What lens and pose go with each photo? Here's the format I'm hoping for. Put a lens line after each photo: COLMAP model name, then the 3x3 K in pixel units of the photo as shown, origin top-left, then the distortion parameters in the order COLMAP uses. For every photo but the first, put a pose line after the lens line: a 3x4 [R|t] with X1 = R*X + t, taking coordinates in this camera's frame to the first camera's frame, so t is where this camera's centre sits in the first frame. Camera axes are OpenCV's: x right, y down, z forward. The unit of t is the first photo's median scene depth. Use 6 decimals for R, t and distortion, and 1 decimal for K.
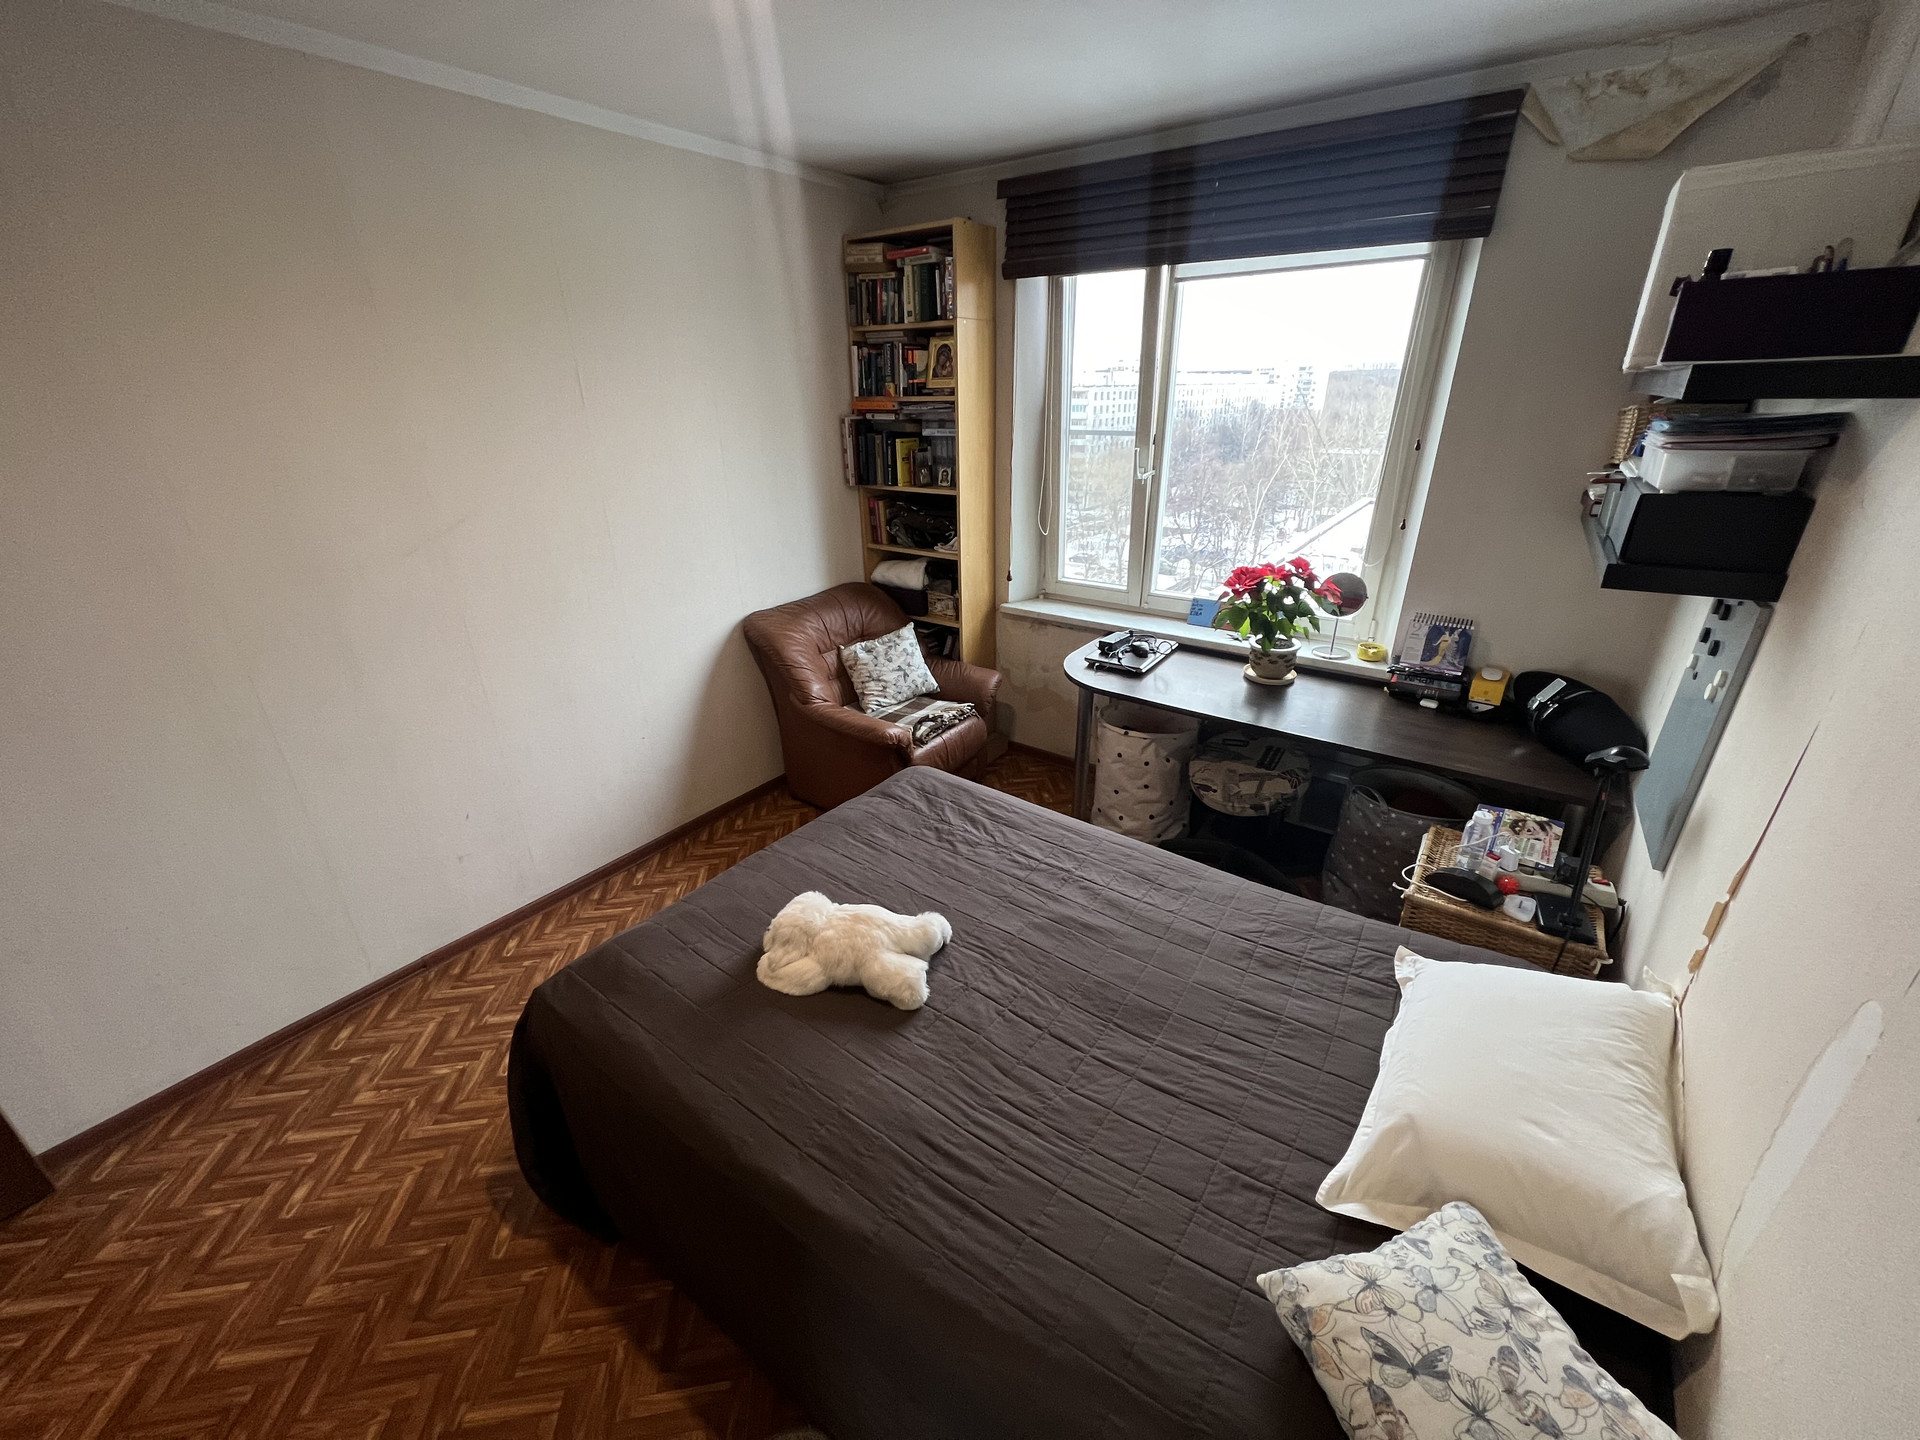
lens RADIAL K [[759.6, 0, 957.9], [0, 759.6, 712.9], [0, 0, 1]] dist [-0.002545, 0.000314]
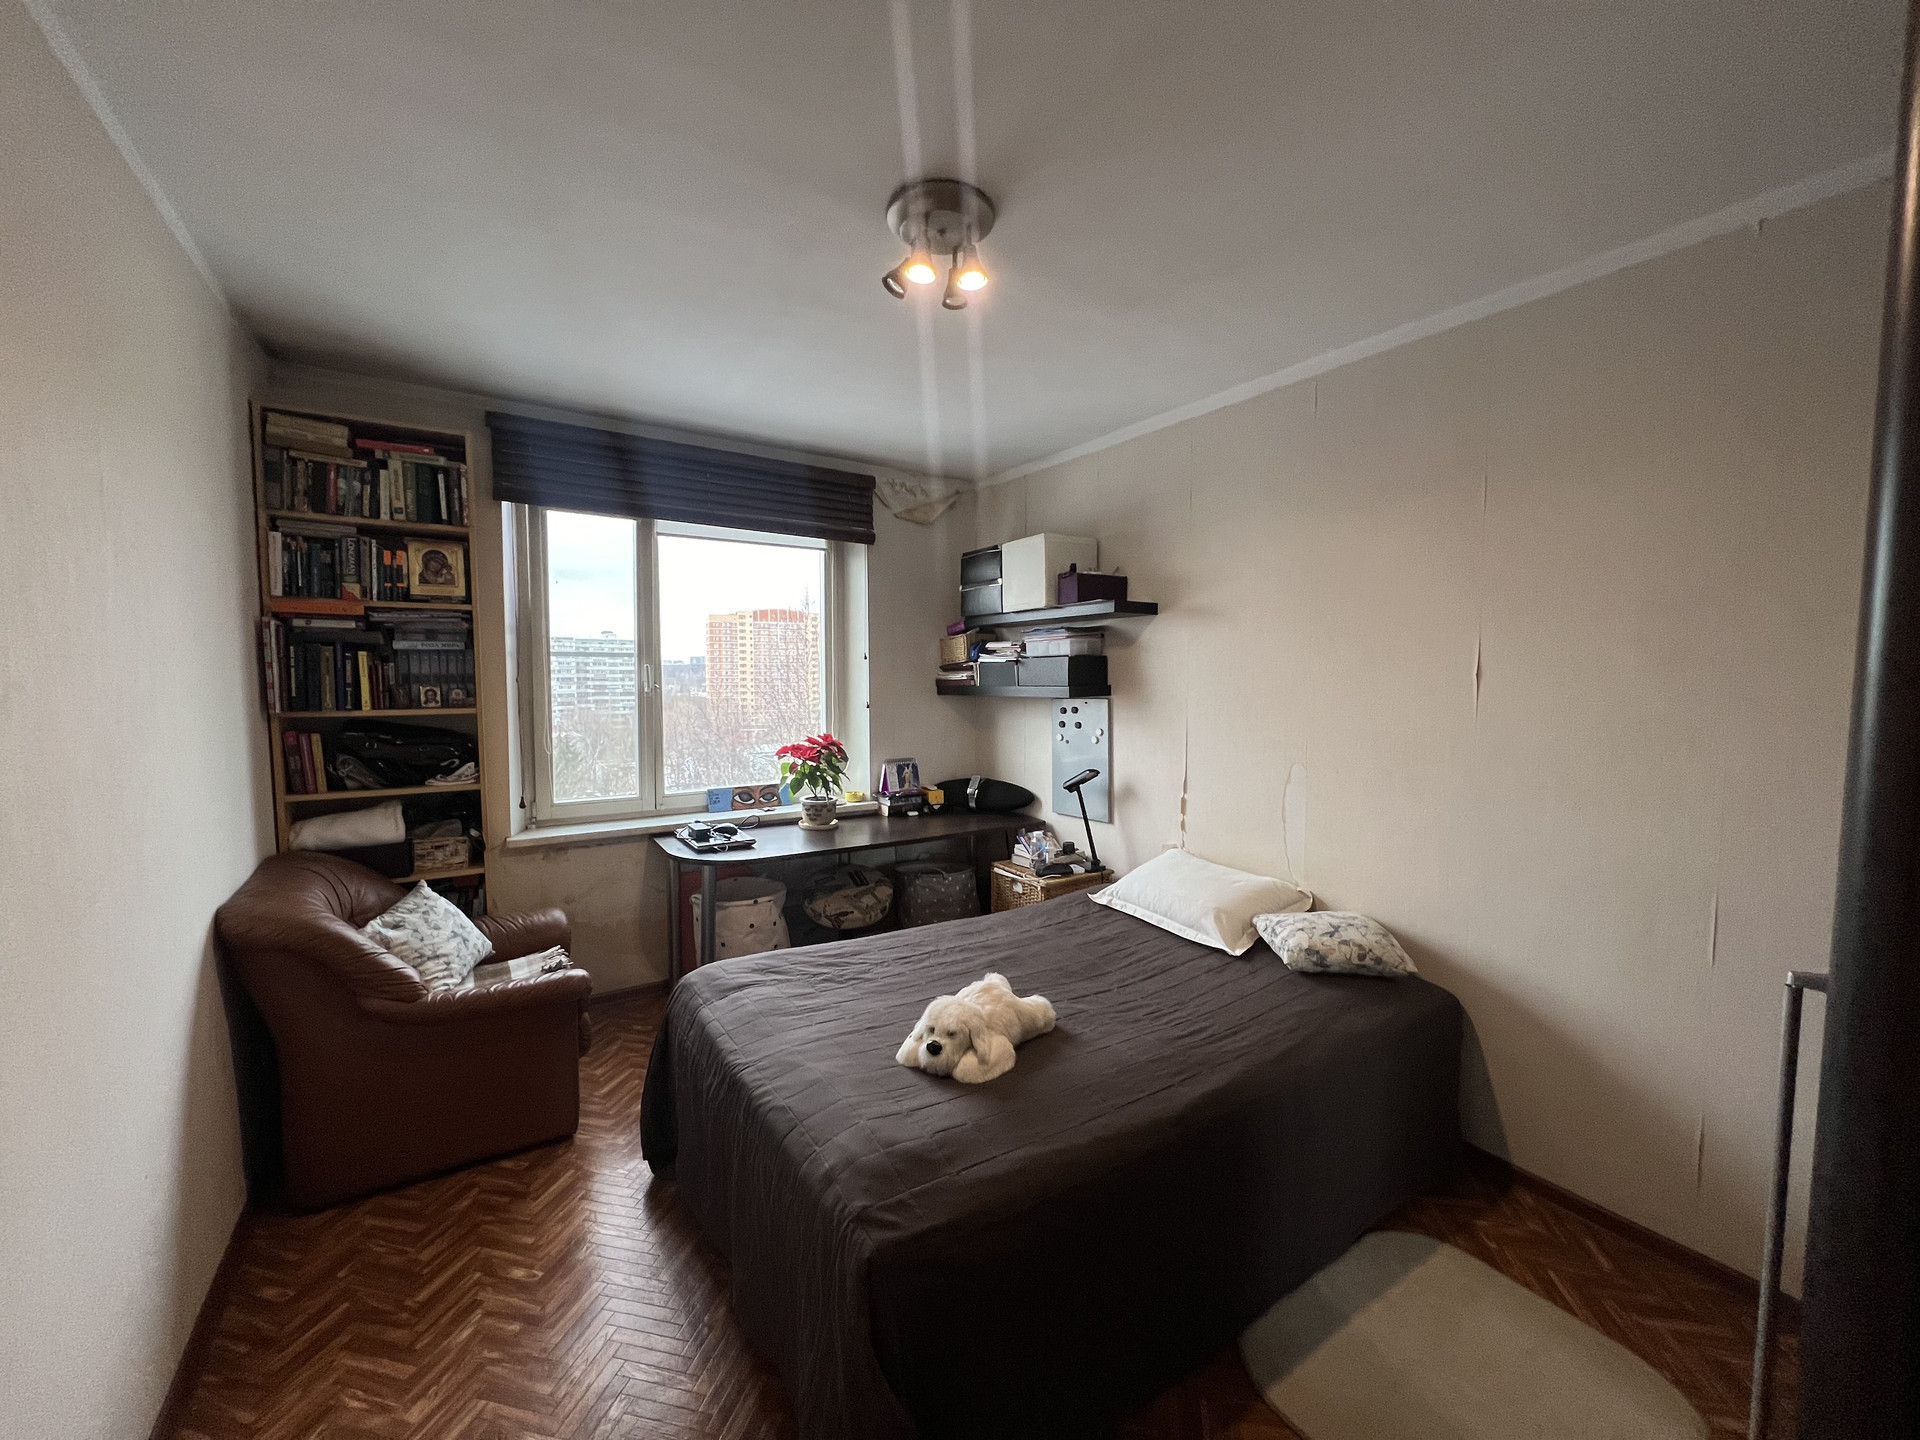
lens RADIAL K [[759.6, 0, 948.7], [0, 759.6, 709.5], [0, 0, 1]] dist [-0.002545, 0.000314]
pose [[0.366697, -0.026359, 0.929967, -0.617896], [0.359819, 0.925828, -0.115639, -0.002311], [-0.857941, 0.377025, 0.348983, 0.257541]]
